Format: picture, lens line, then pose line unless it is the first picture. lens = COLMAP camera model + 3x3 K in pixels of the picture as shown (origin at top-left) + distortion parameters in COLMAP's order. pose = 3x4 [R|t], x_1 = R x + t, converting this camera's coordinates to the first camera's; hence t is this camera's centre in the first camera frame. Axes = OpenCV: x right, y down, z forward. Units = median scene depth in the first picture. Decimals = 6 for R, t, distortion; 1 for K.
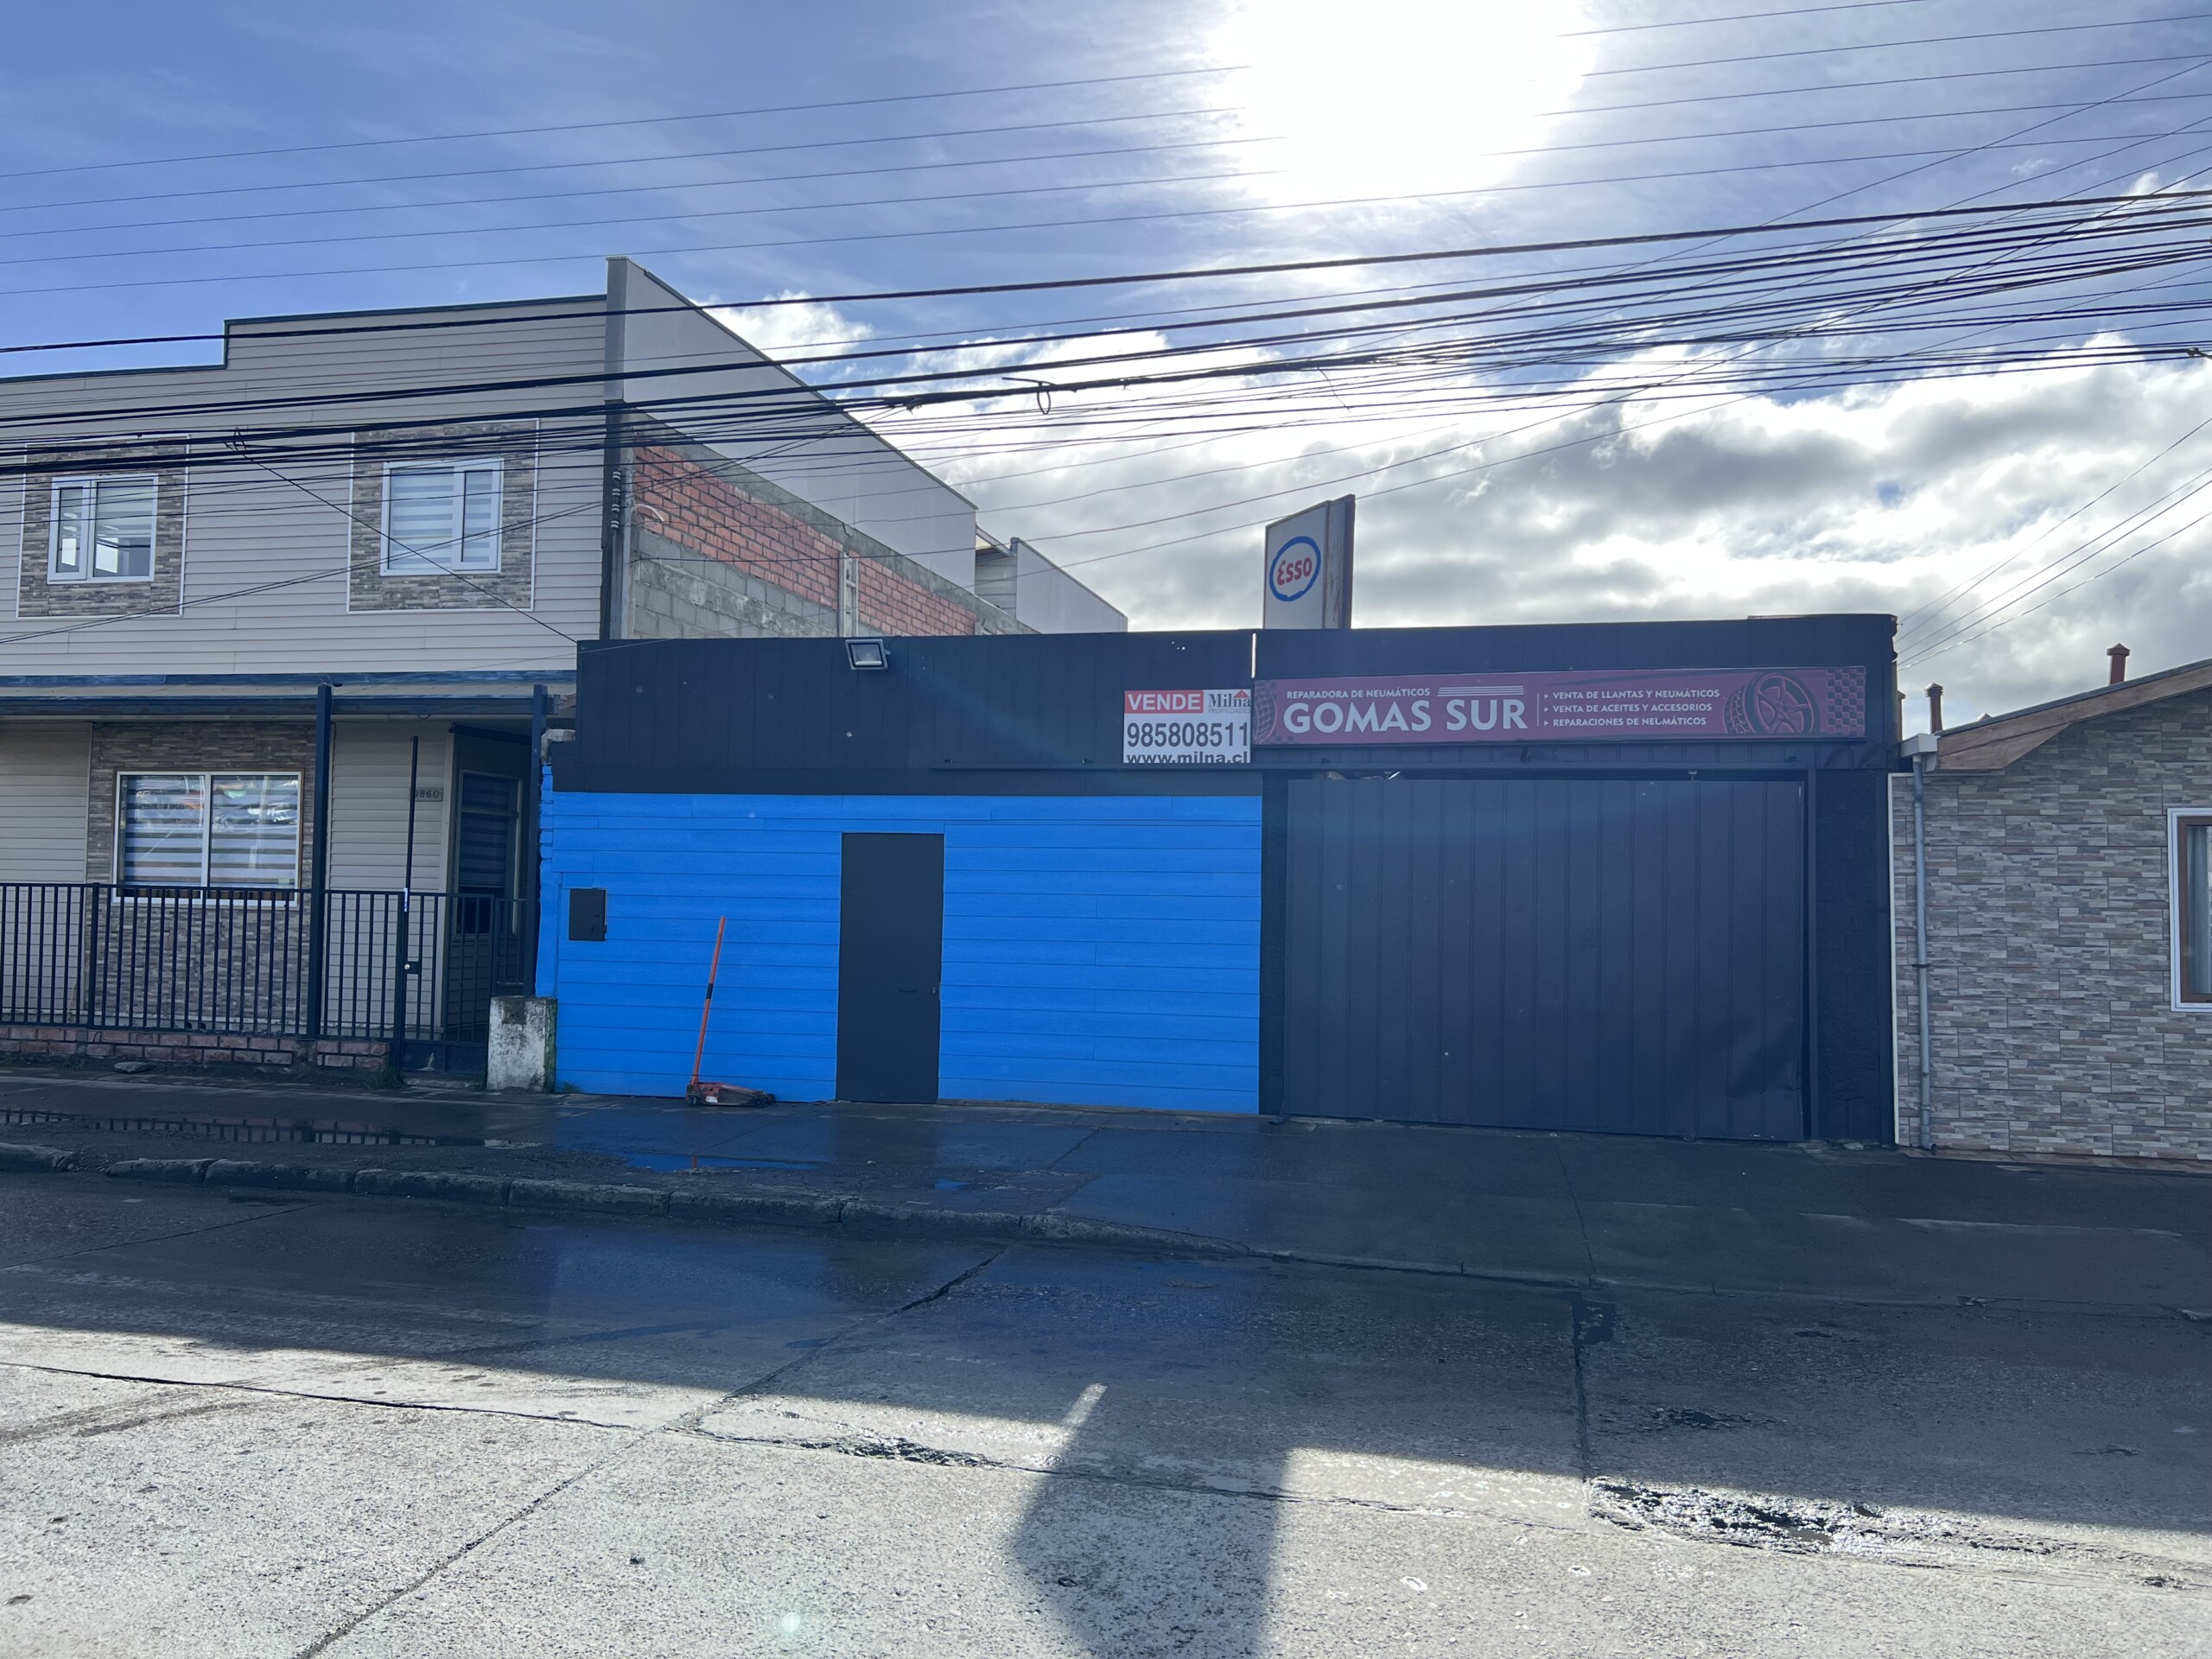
lens RADIAL K [[1645.0, 0, 1106.0], [0, 1645.0, 829.5], [0, 0, 1]] dist [0.039829, -0.040426]
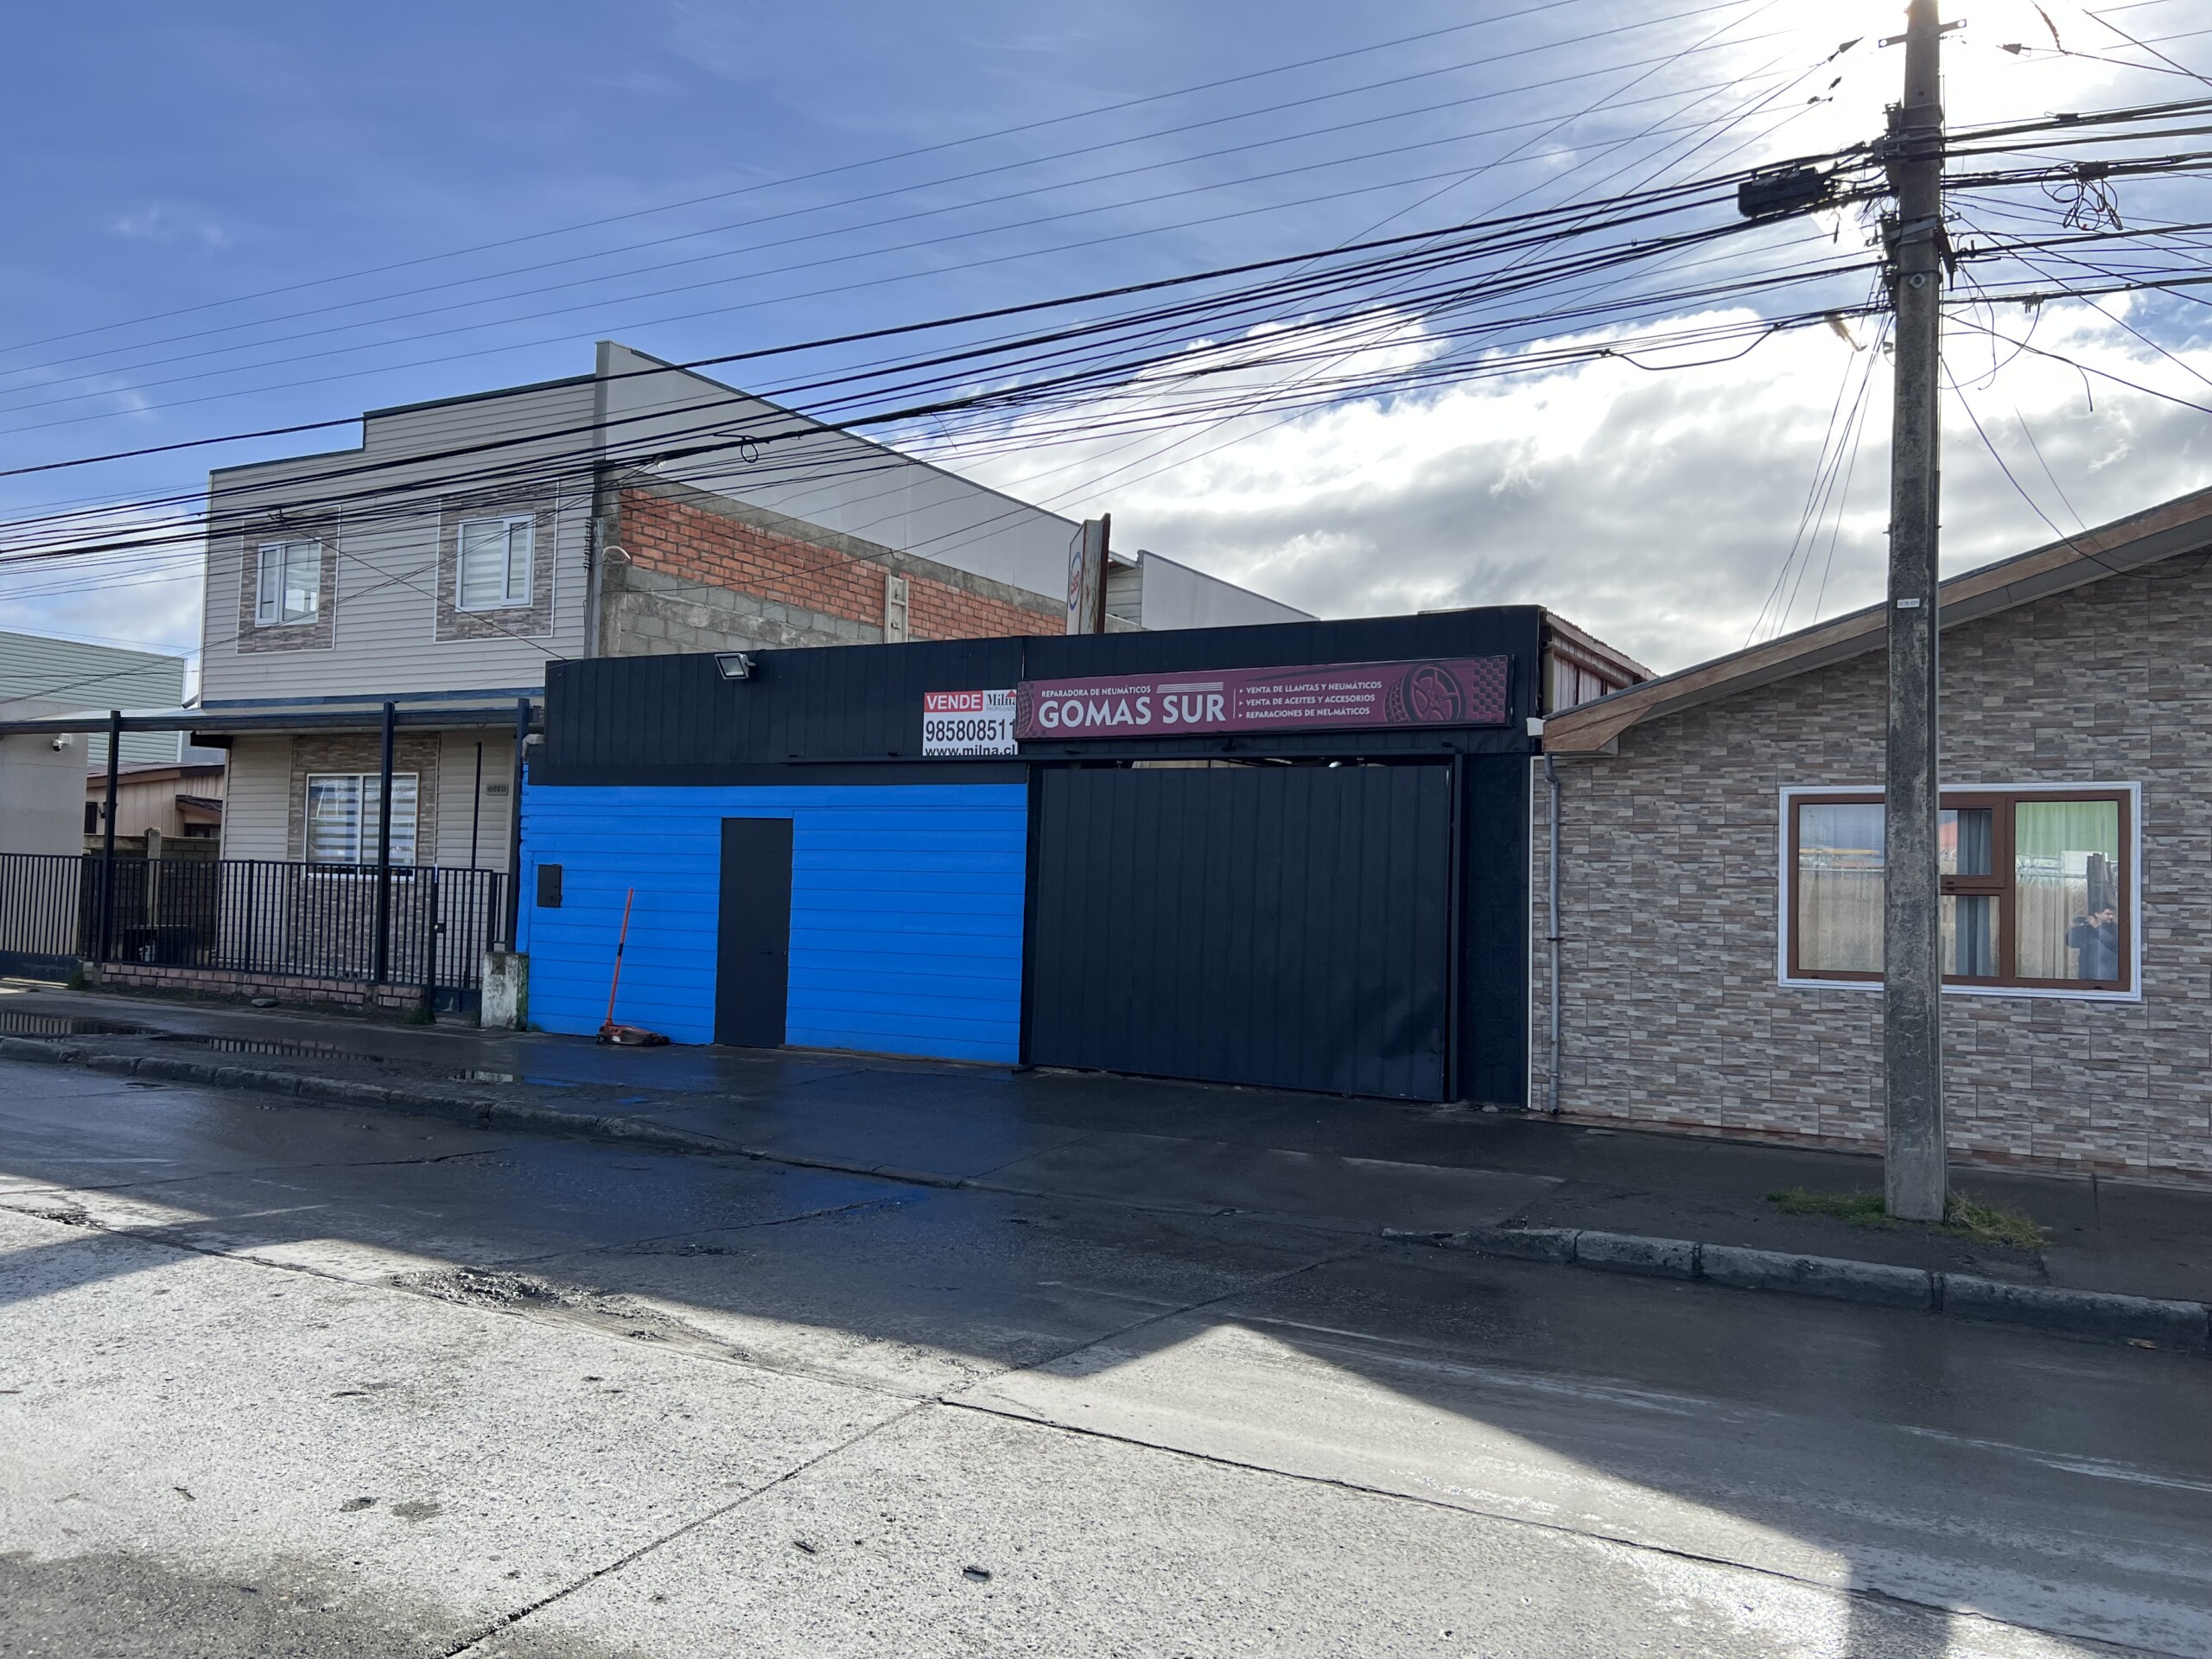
lens RADIAL K [[1640.1, 0, 1151.4], [0, 1640.1, 835.8], [0, 0, 1]] dist [0.089607, -0.182660]
pose [[0.965482, 0.000254, -0.260470, 0.481771], [0.000433, 0.999997, 0.002582, 0.012842], [0.260469, -0.002606, 0.965479, -0.070338]]
